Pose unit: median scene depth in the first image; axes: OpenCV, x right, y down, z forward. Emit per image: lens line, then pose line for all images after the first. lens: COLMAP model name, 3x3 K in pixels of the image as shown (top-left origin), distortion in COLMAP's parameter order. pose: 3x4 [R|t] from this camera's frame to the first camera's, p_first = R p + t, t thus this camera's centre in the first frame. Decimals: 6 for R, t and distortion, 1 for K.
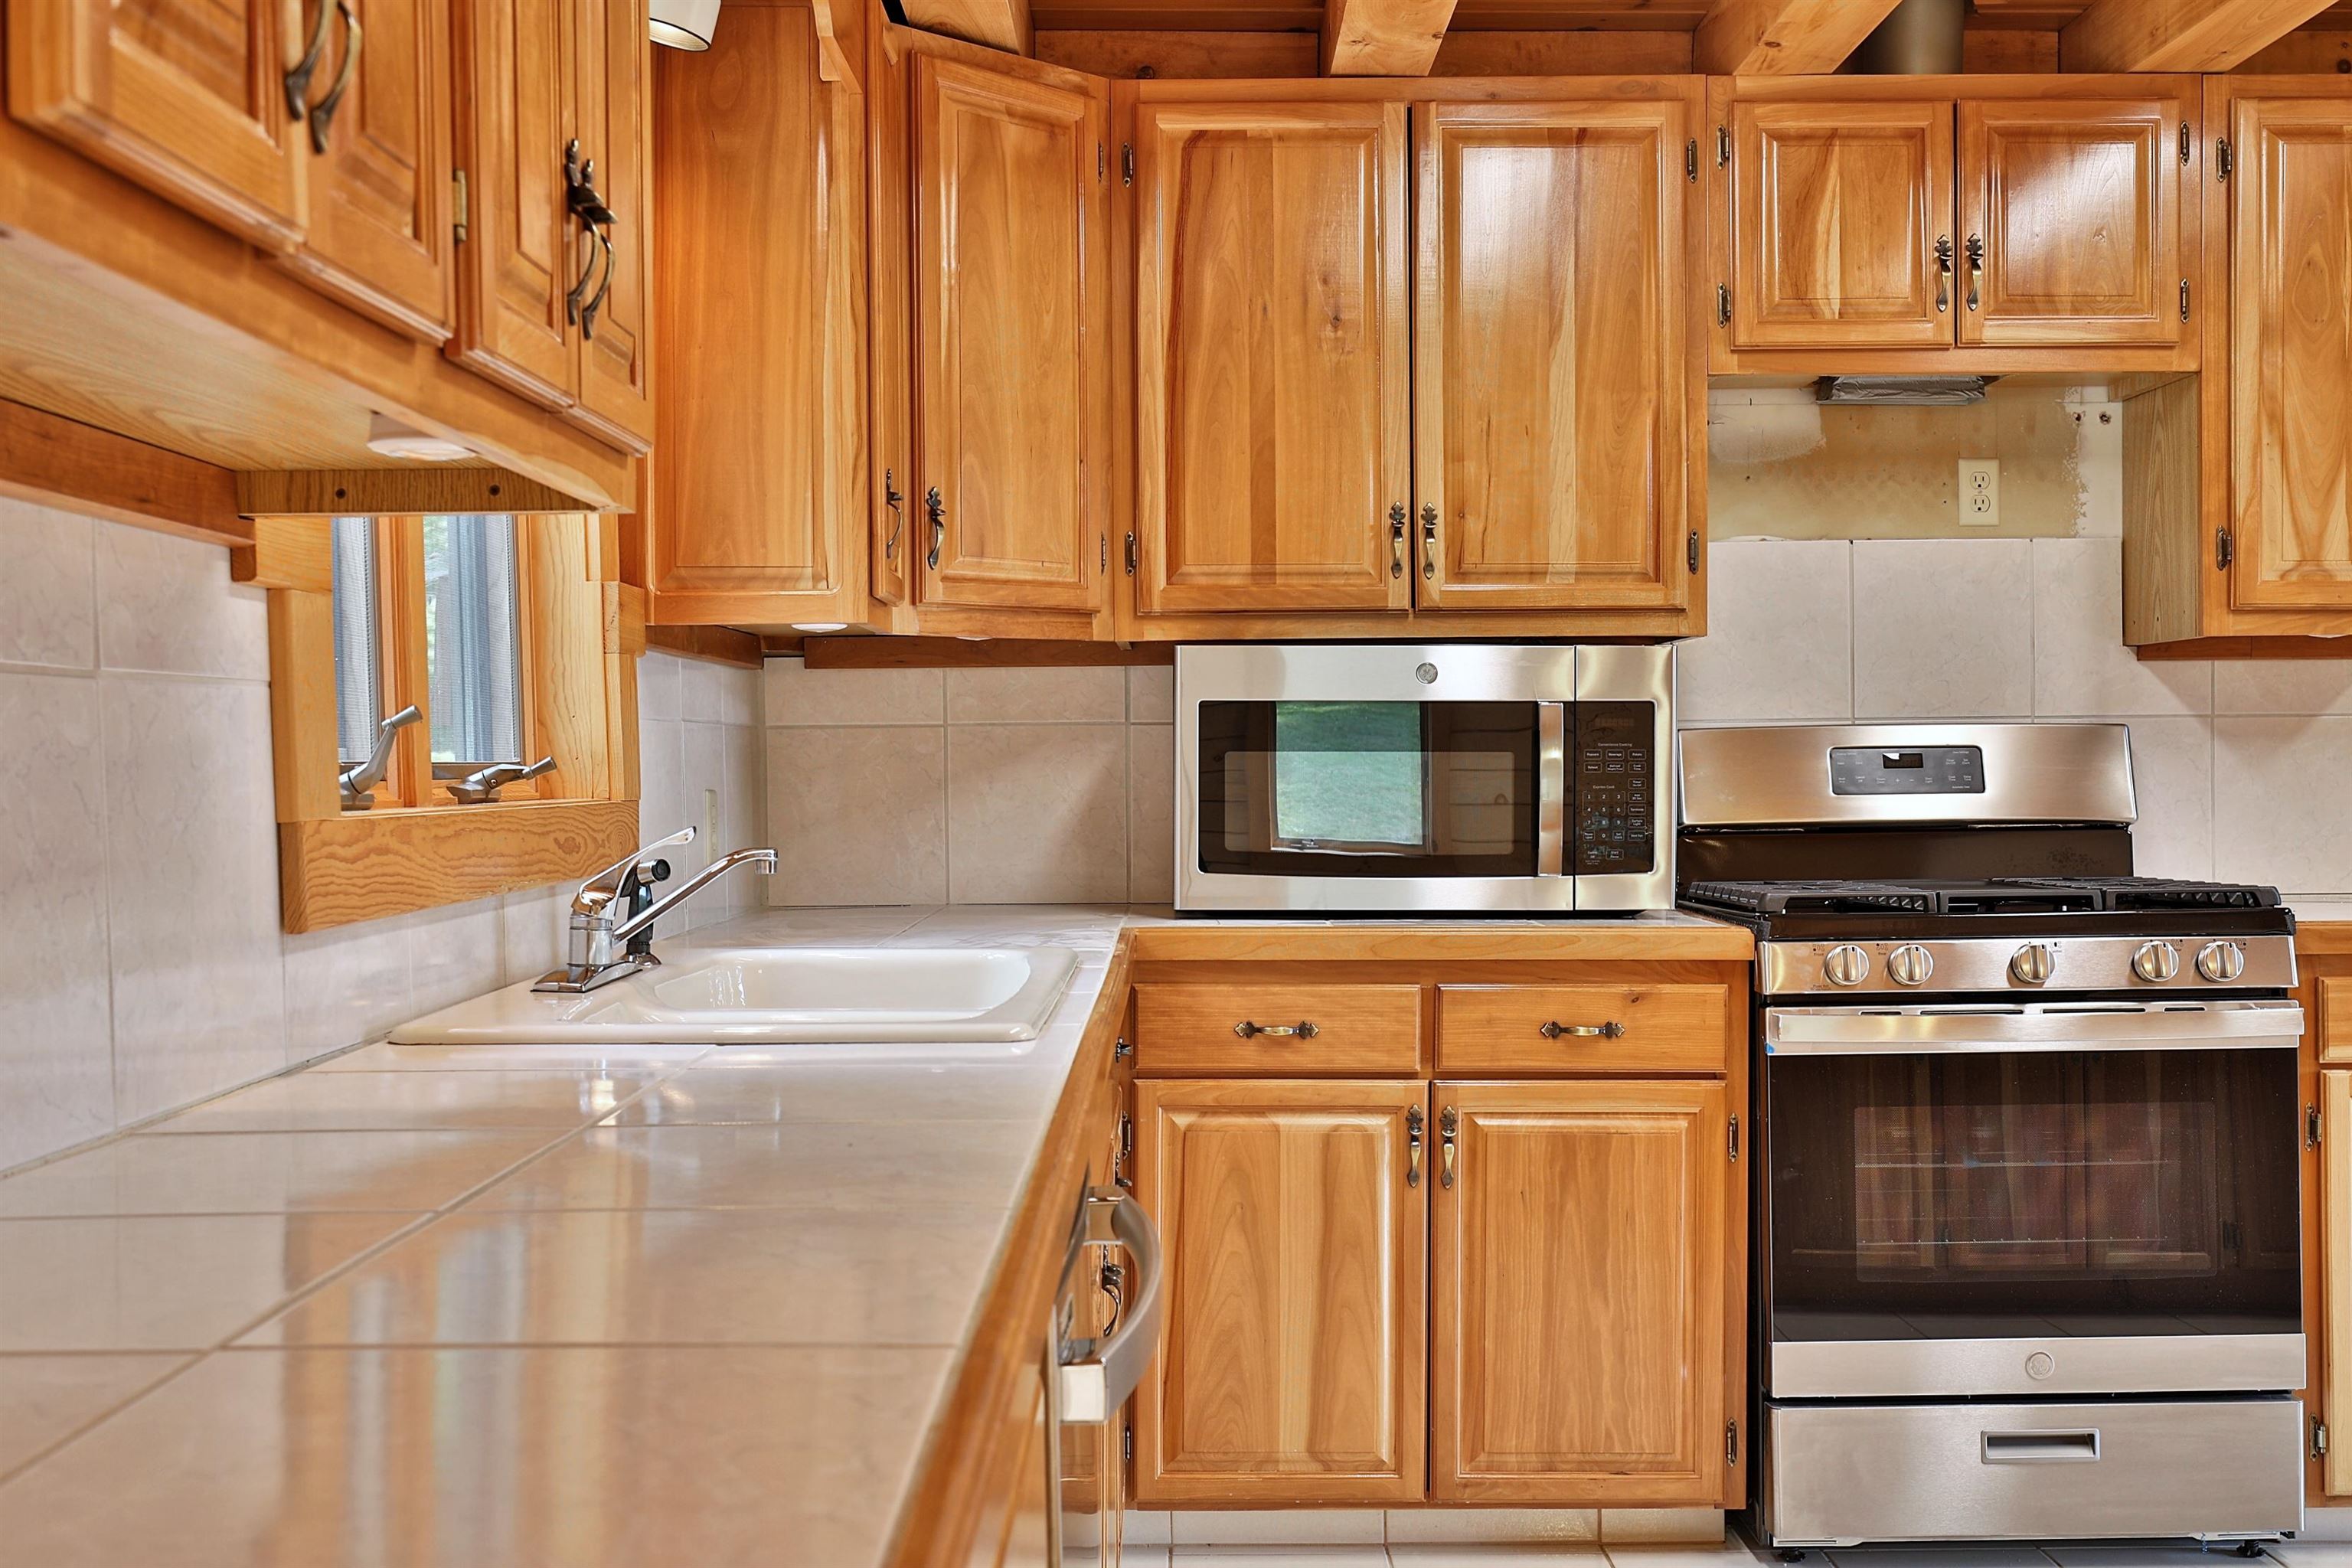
lens RADIAL K [[2361.6, 0, 1177.0], [0, 2361.6, 786.8], [0, 0, 1]] dist [0.025569, 0.000000]
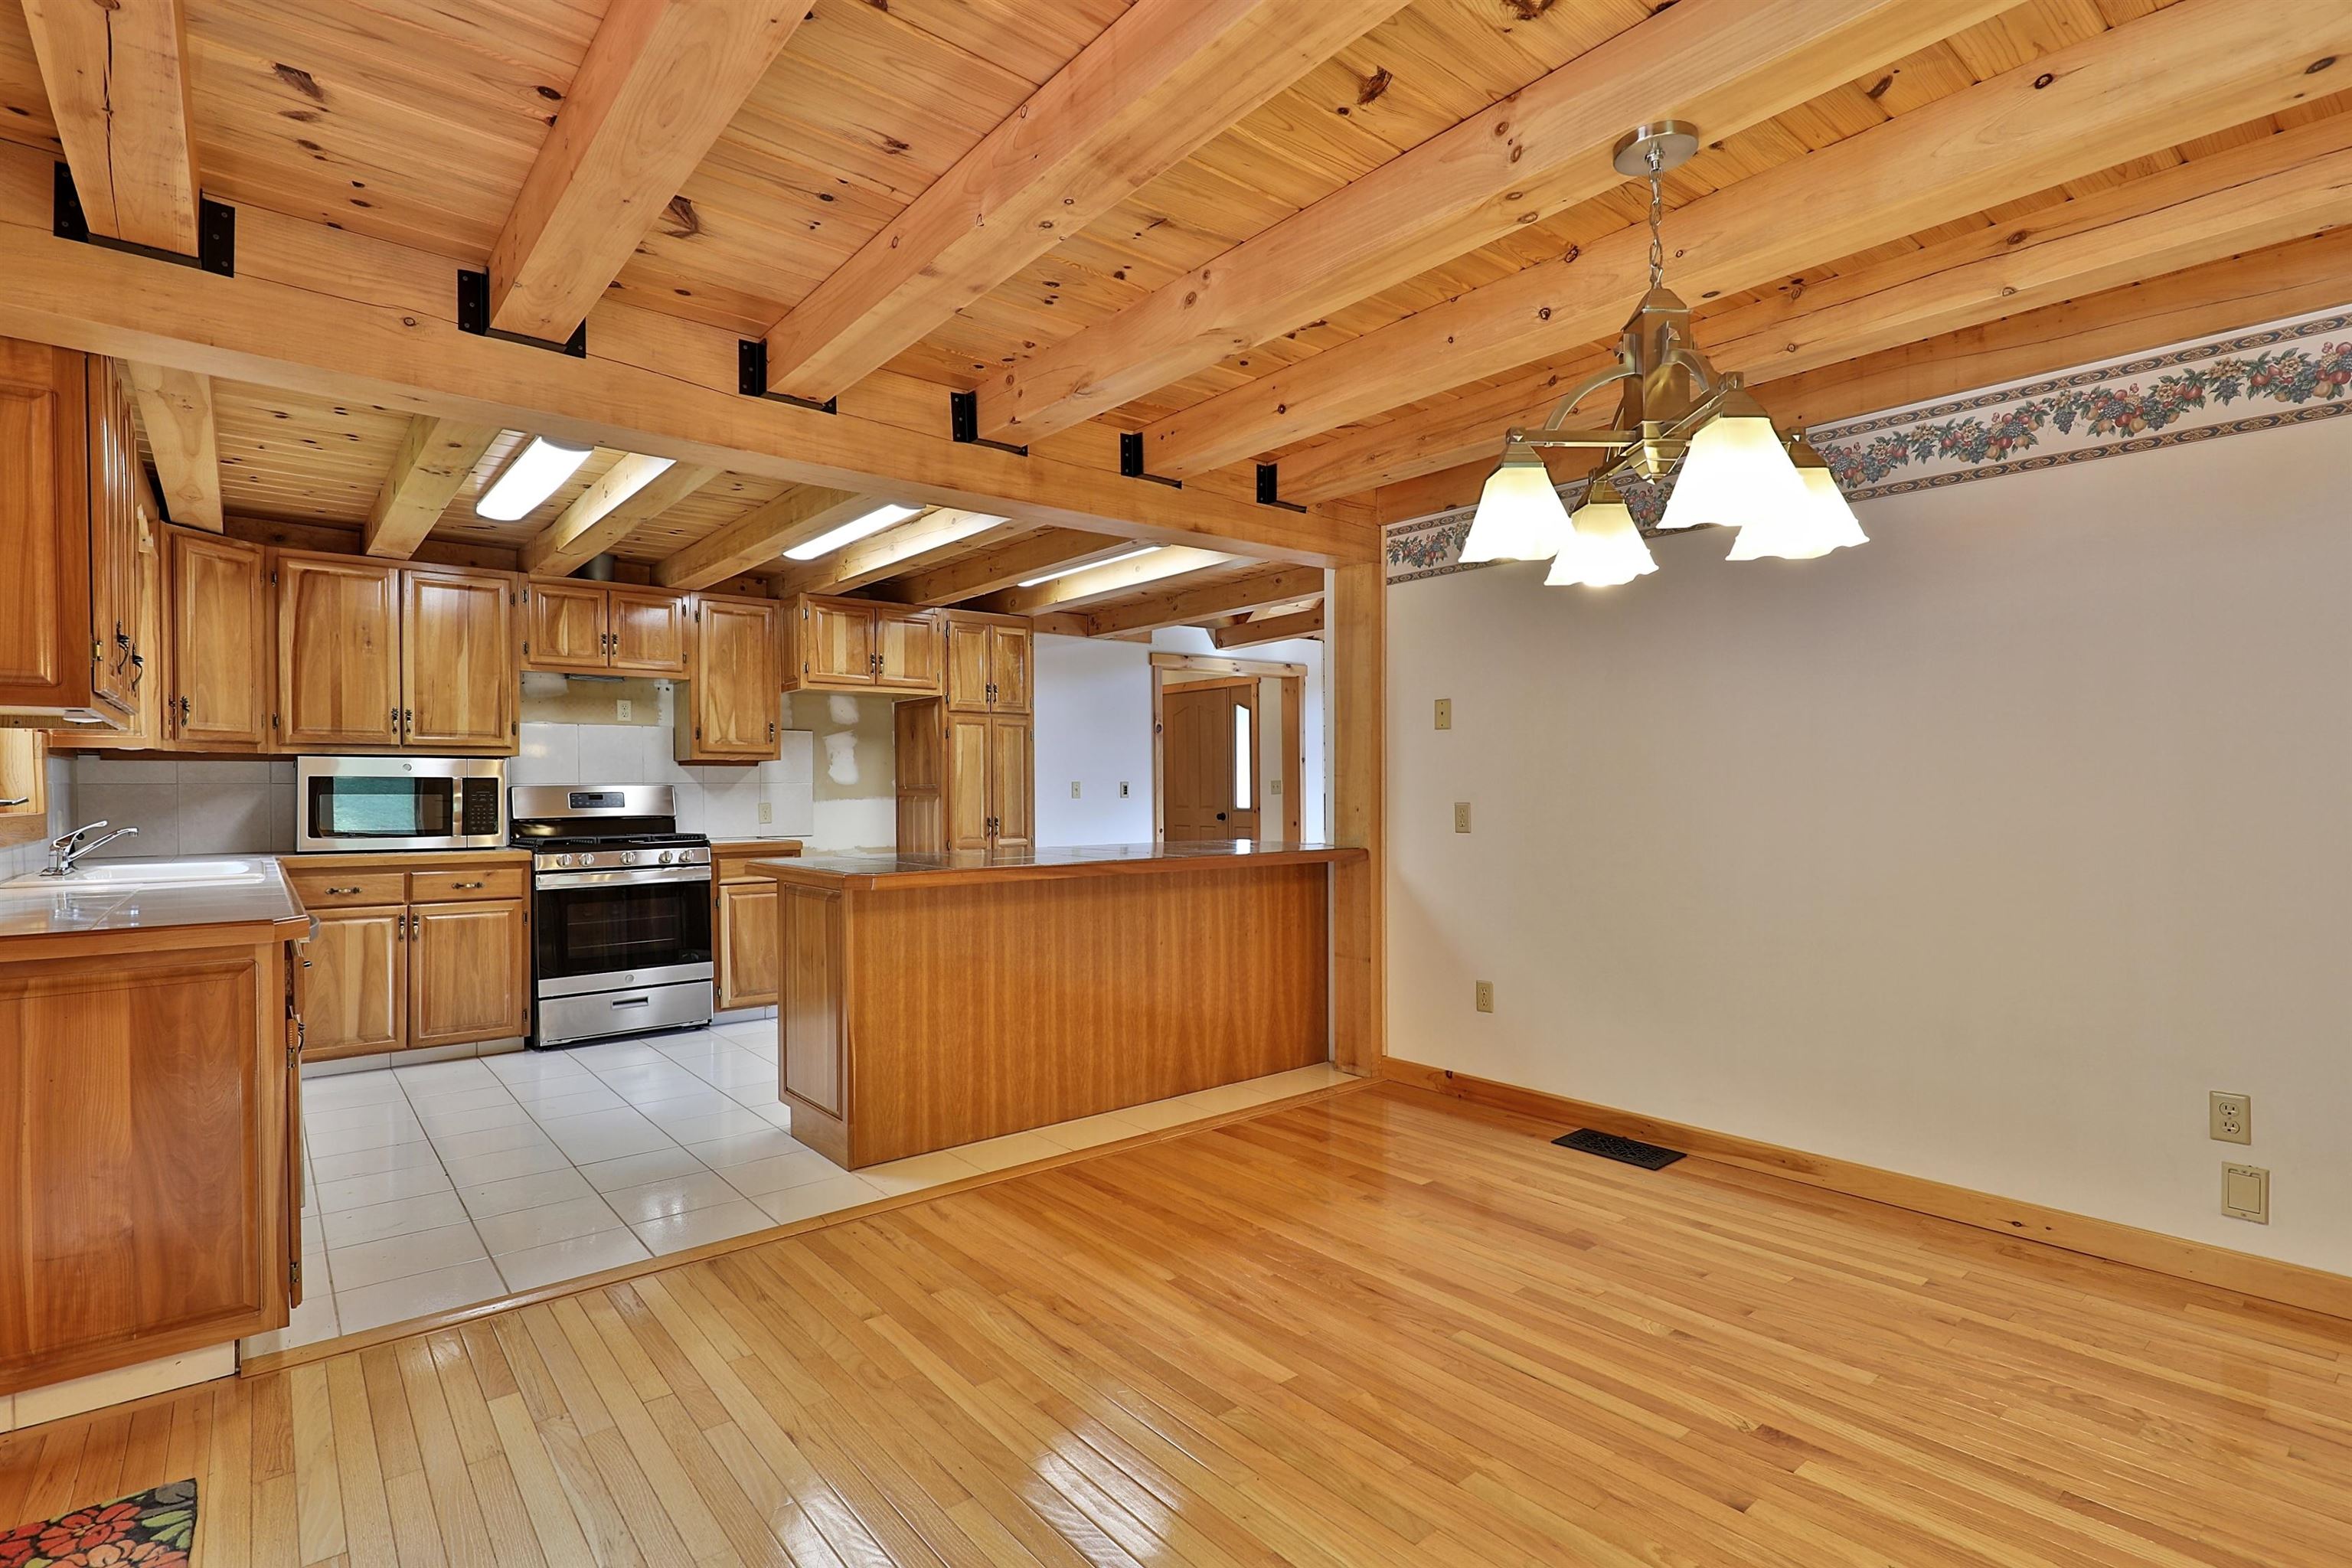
lens RADIAL K [[1110.0, 0, 1184.1], [0, 1110.0, 795.6], [0, 0, 1]] dist [-0.006728, 0.000917]
pose [[0.765880, -0.001555, 0.642982, -0.037545], [0.010434, 0.999895, -0.010010, 0.010223], [-0.642899, 0.014376, 0.765816, -0.653897]]
